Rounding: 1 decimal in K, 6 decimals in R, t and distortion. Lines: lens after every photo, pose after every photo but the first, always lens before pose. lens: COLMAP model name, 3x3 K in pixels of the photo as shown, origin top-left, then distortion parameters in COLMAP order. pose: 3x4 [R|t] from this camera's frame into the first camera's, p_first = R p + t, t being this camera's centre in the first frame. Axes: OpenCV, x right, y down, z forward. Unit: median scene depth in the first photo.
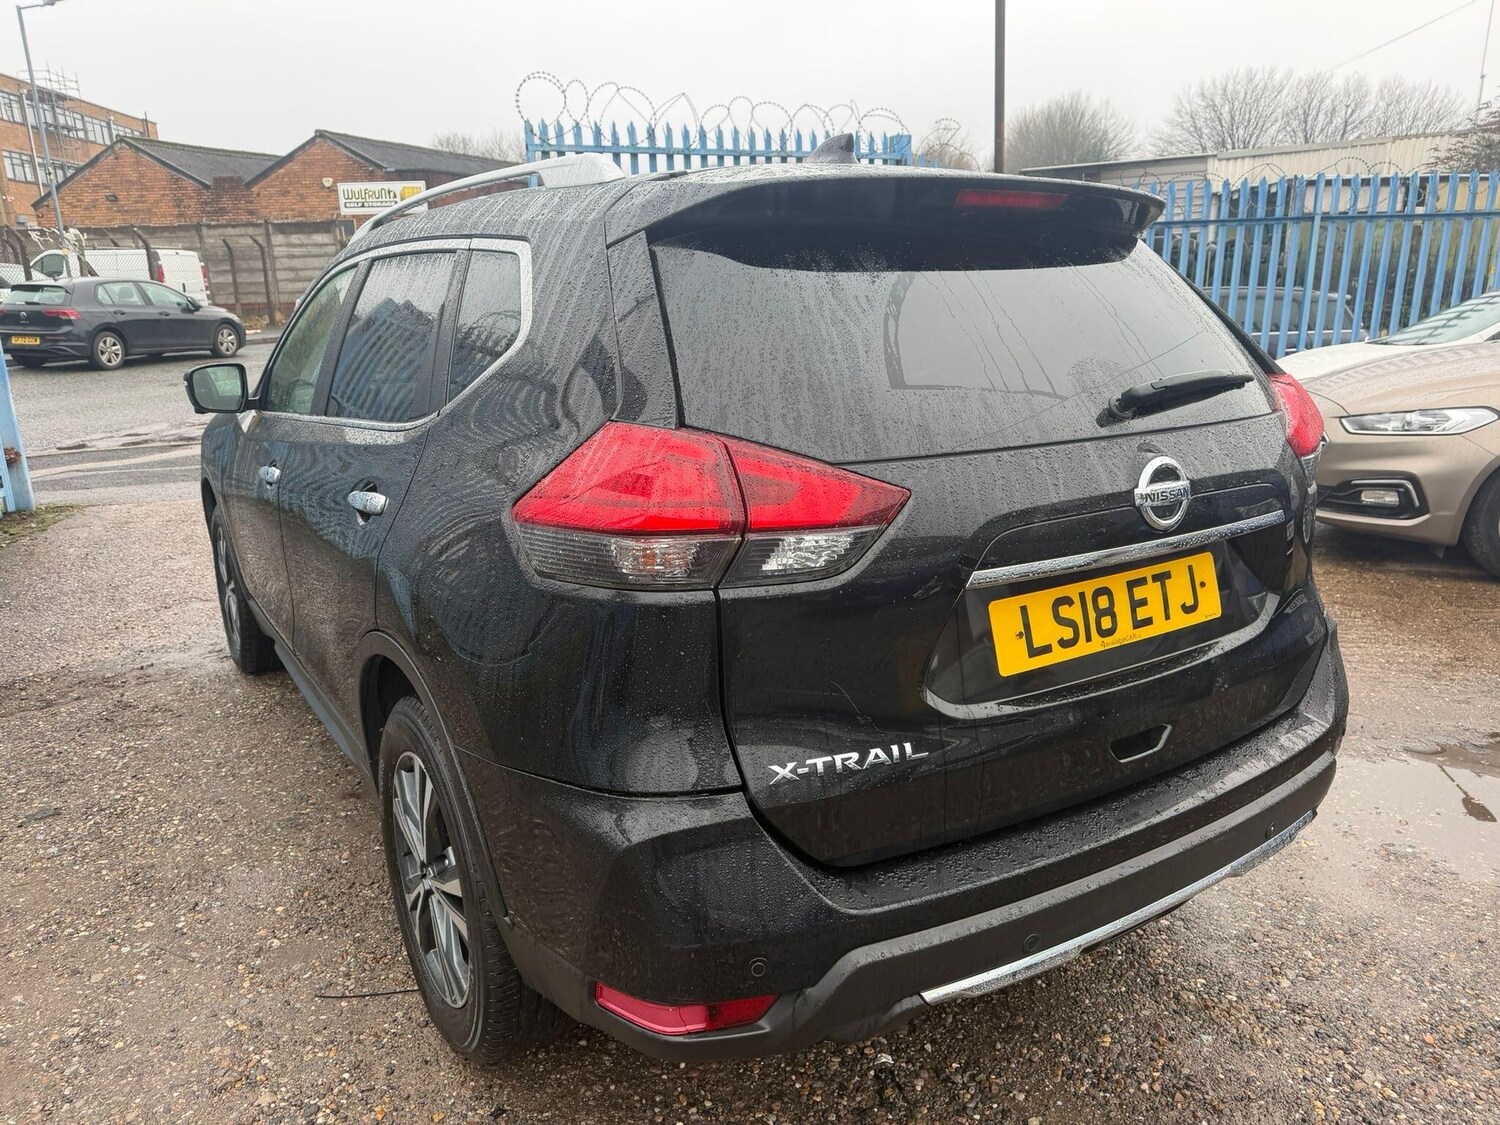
lens RADIAL K [[1089.5, 0, 748.1], [0, 1089.5, 565.8], [0, 0, 1]] dist [0.014834, -0.023949]
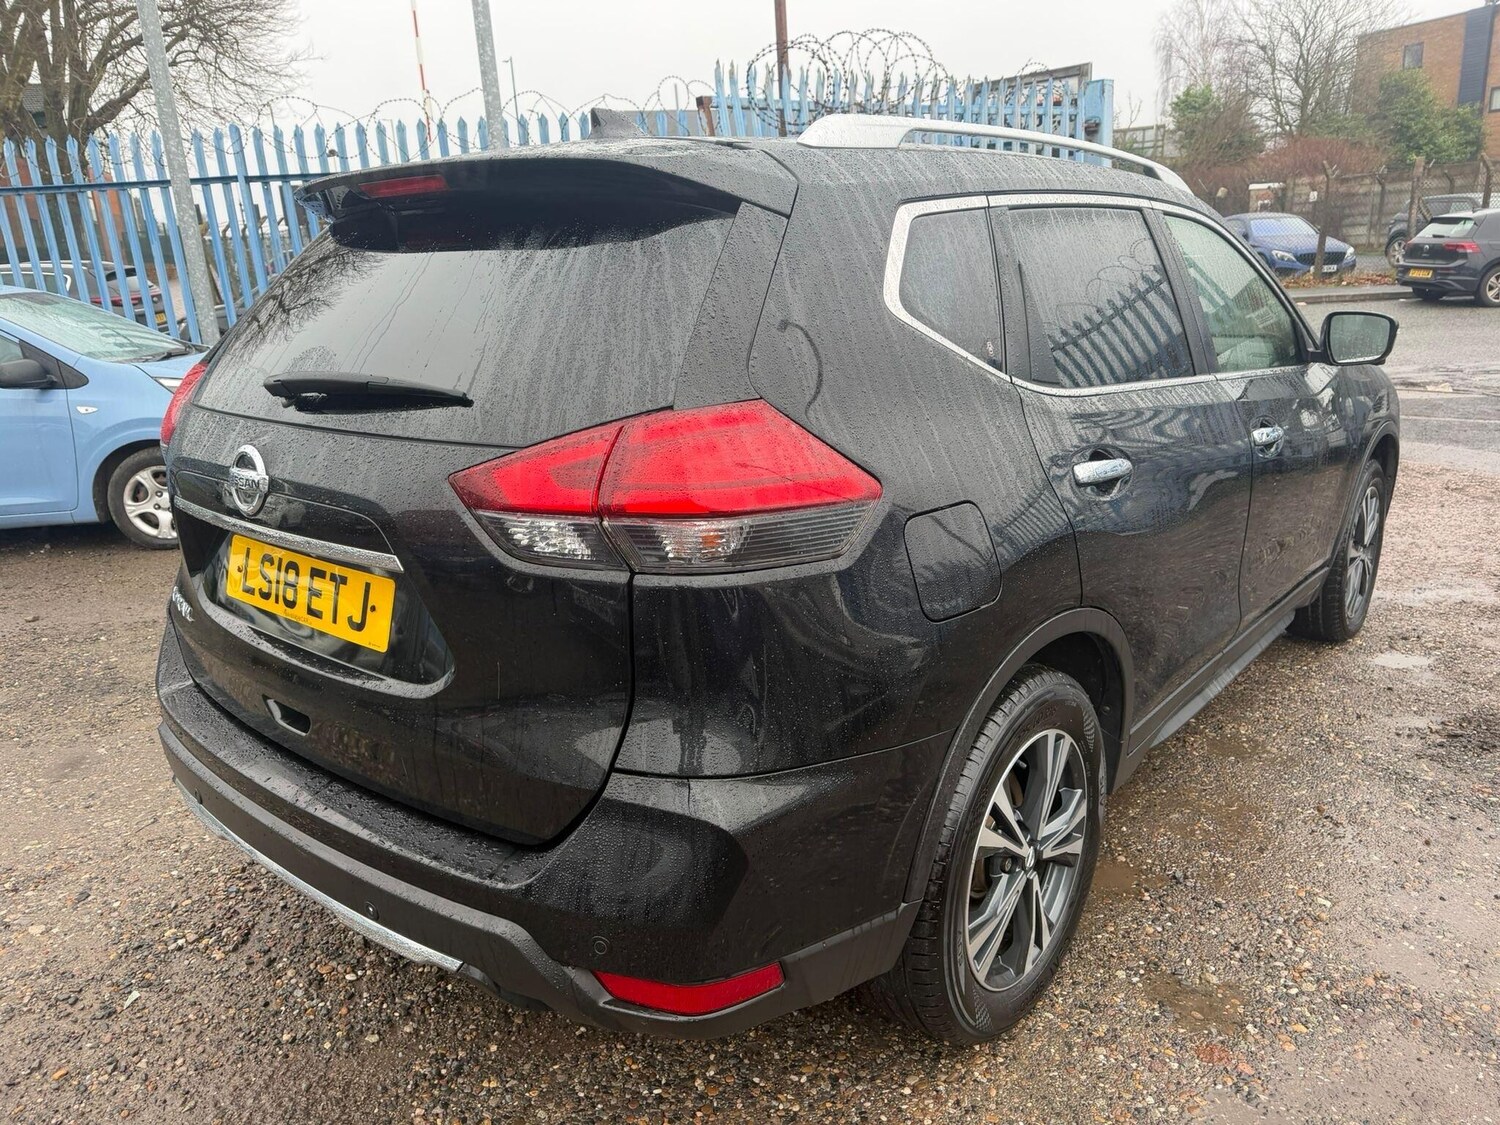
lens RADIAL K [[1089.5, 0, 756.5], [0, 1089.5, 562.8], [0, 0, 1]] dist [0.014834, -0.023949]
pose [[0.276591, 0.262786, -0.924360, 1.358479], [-0.204875, 0.955896, 0.210448, -0.281306], [0.938895, 0.131170, 0.318231, 1.020204]]
